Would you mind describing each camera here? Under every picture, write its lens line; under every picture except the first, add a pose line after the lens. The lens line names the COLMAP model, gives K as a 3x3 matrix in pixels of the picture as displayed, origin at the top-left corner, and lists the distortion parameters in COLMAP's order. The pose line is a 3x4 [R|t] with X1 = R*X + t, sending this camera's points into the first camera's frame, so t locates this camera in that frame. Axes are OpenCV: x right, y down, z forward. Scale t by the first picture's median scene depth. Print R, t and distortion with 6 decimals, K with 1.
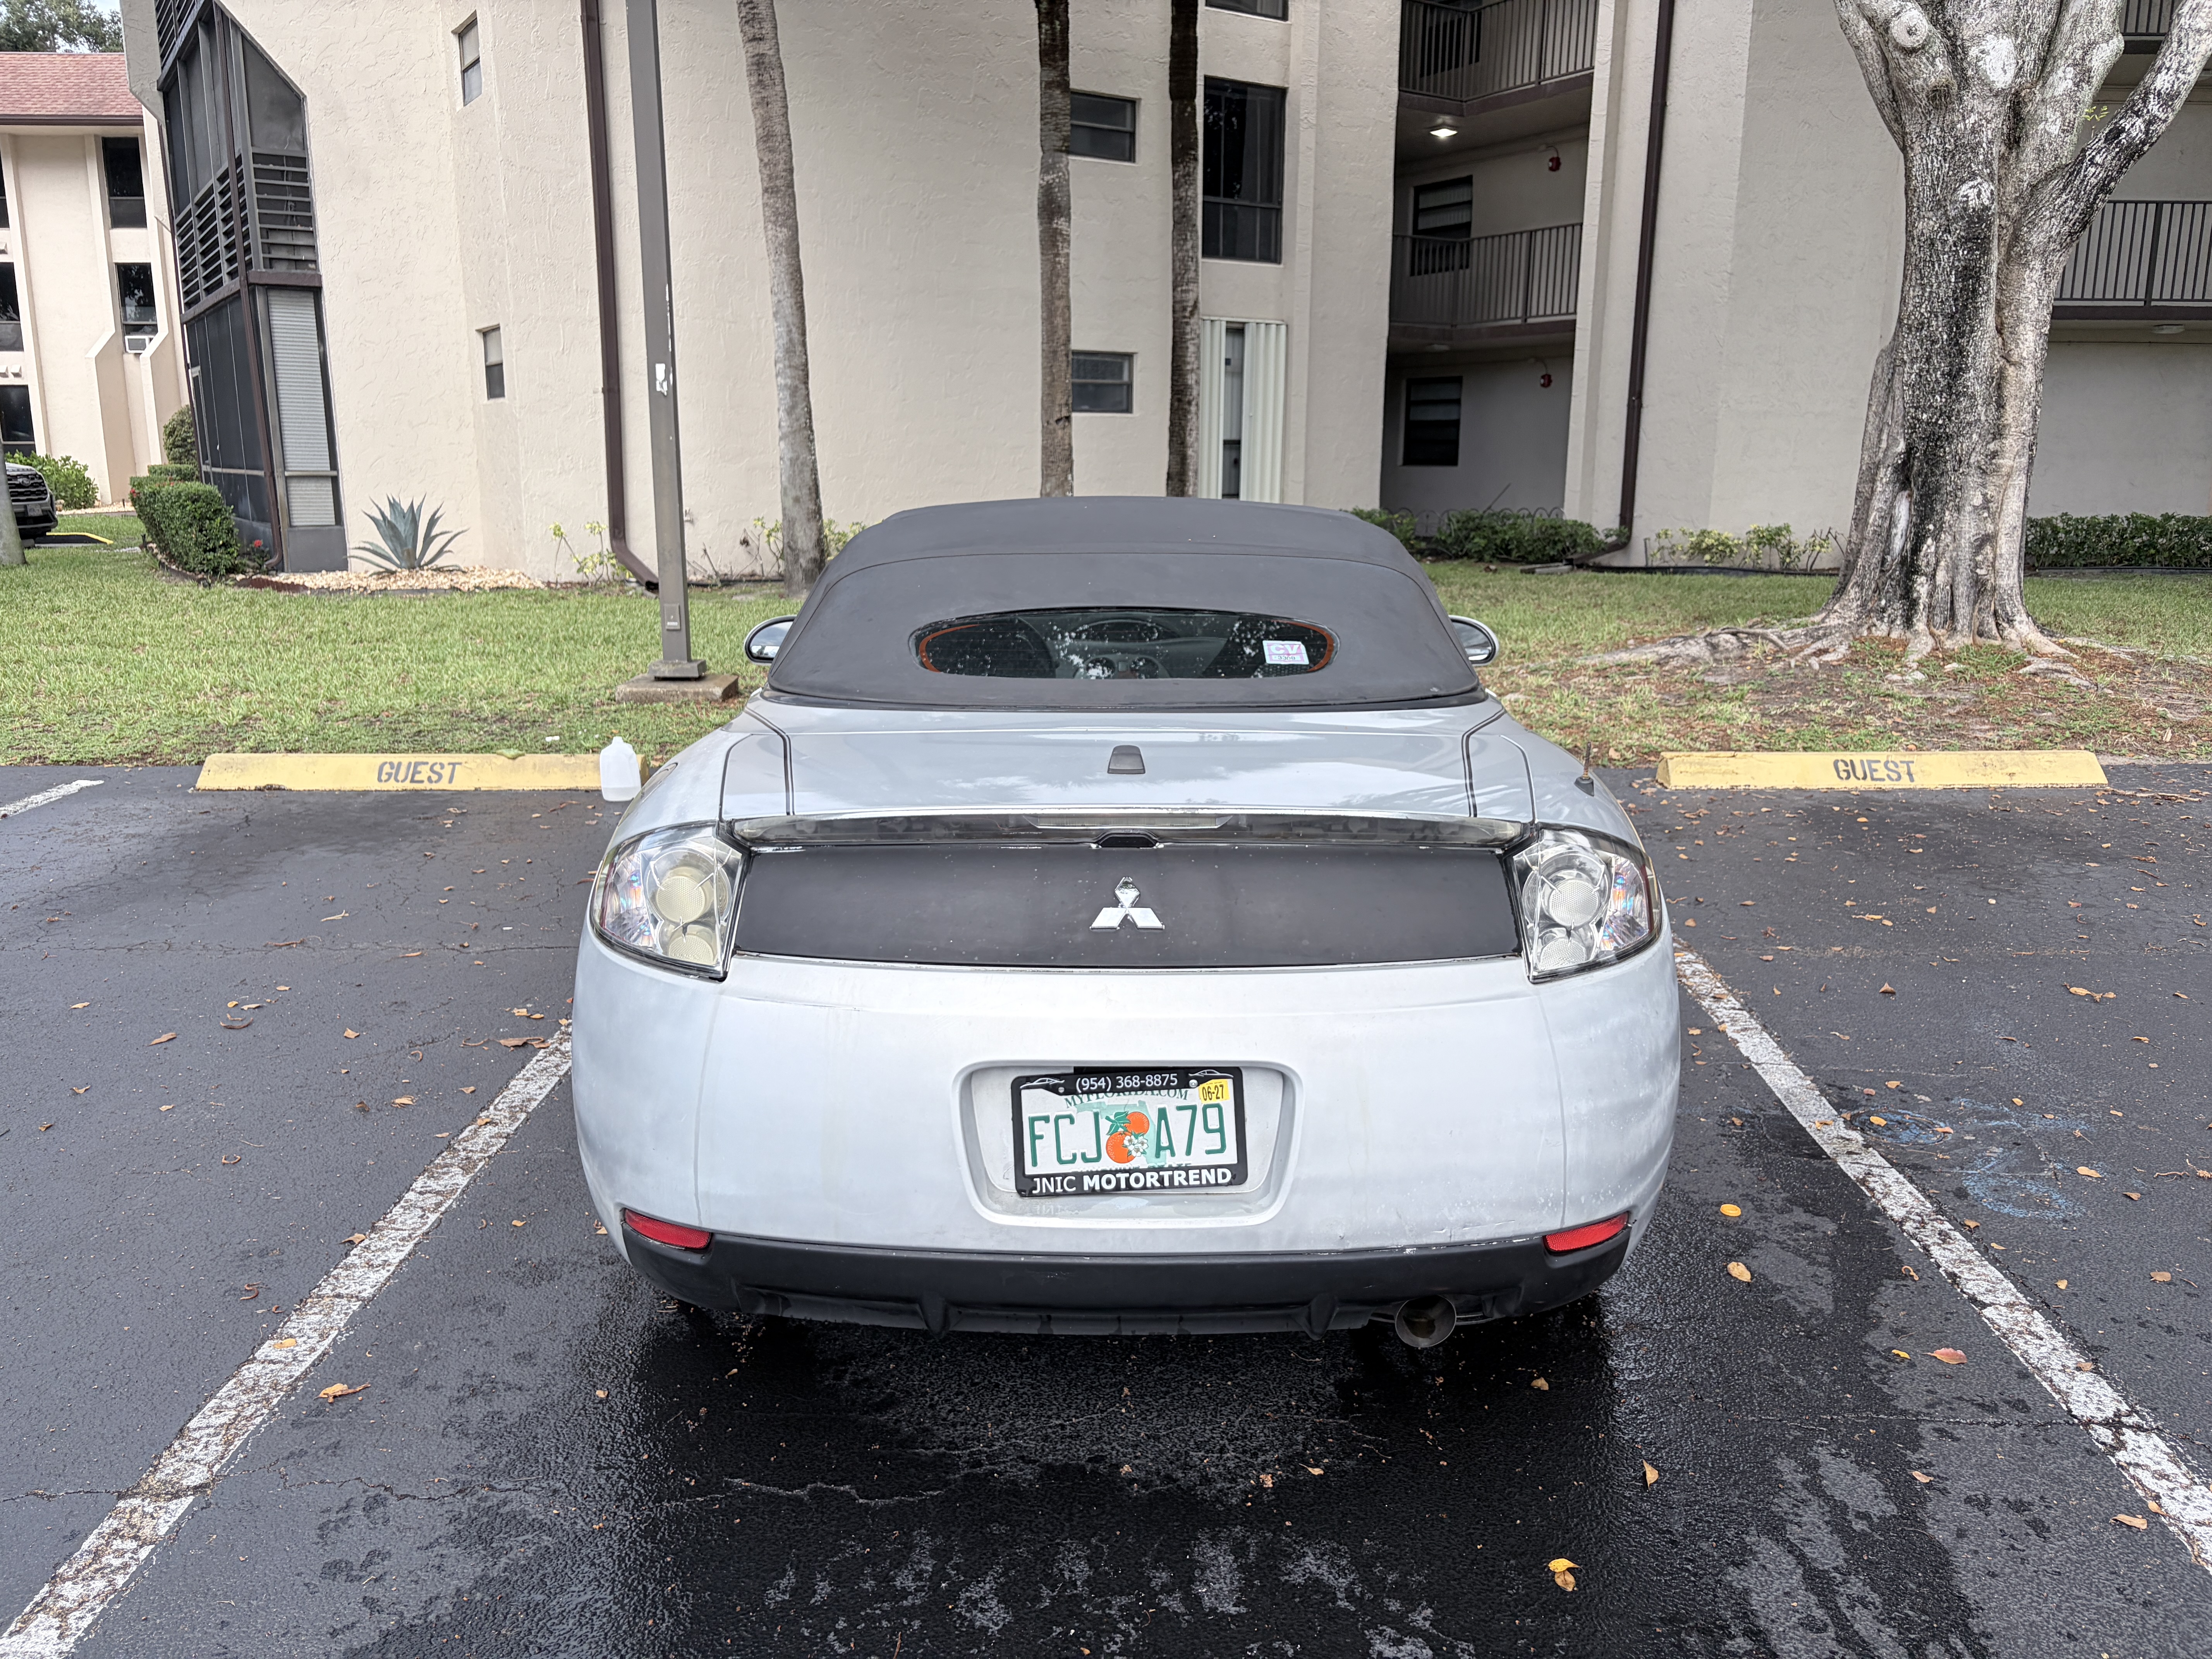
lens RADIAL K [[1706.0, 0, 1106.6], [0, 1706.0, 888.3], [0, 0, 1]] dist [0.021194, -0.019232]
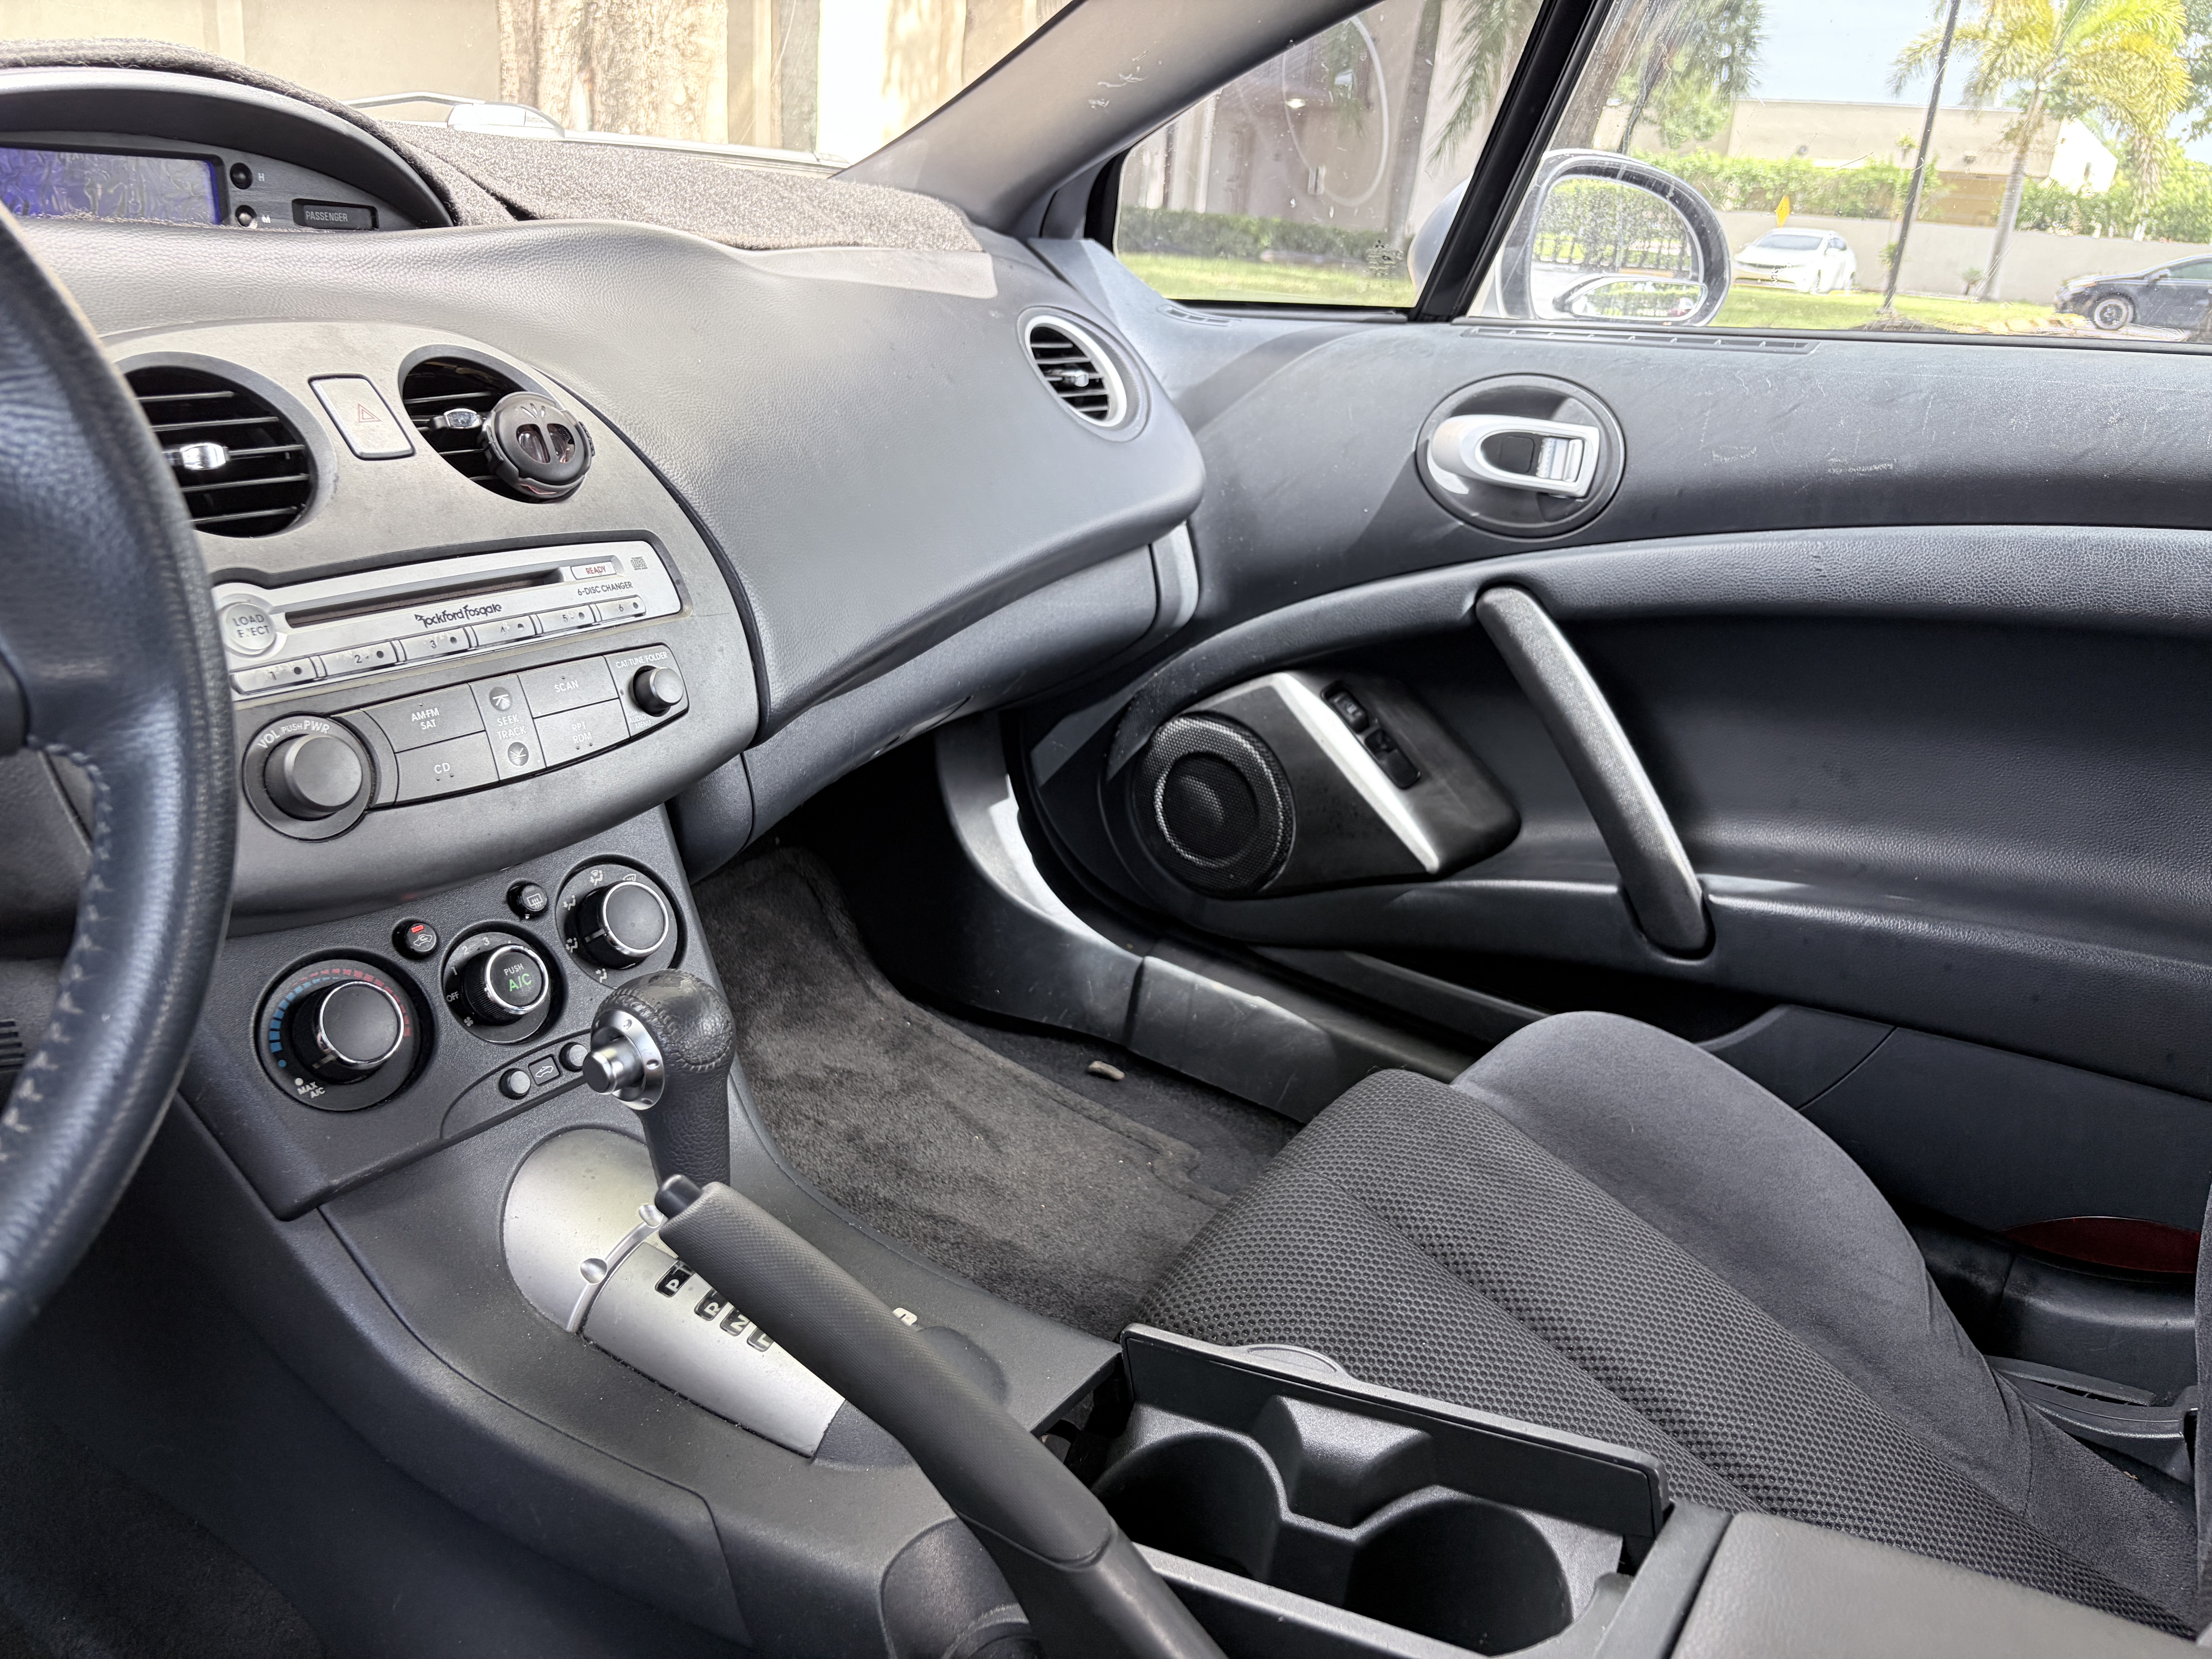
lens RADIAL K [[1706.0, 0, 1090.3], [0, 1706.0, 812.6], [0, 0, 1]] dist [0.021194, -0.019232]
pose [[0.552642, -0.245503, 0.796439, -0.029419], [0.129752, 0.969321, 0.208760, -0.043012], [-0.823257, -0.012030, 0.567542, 0.310550]]
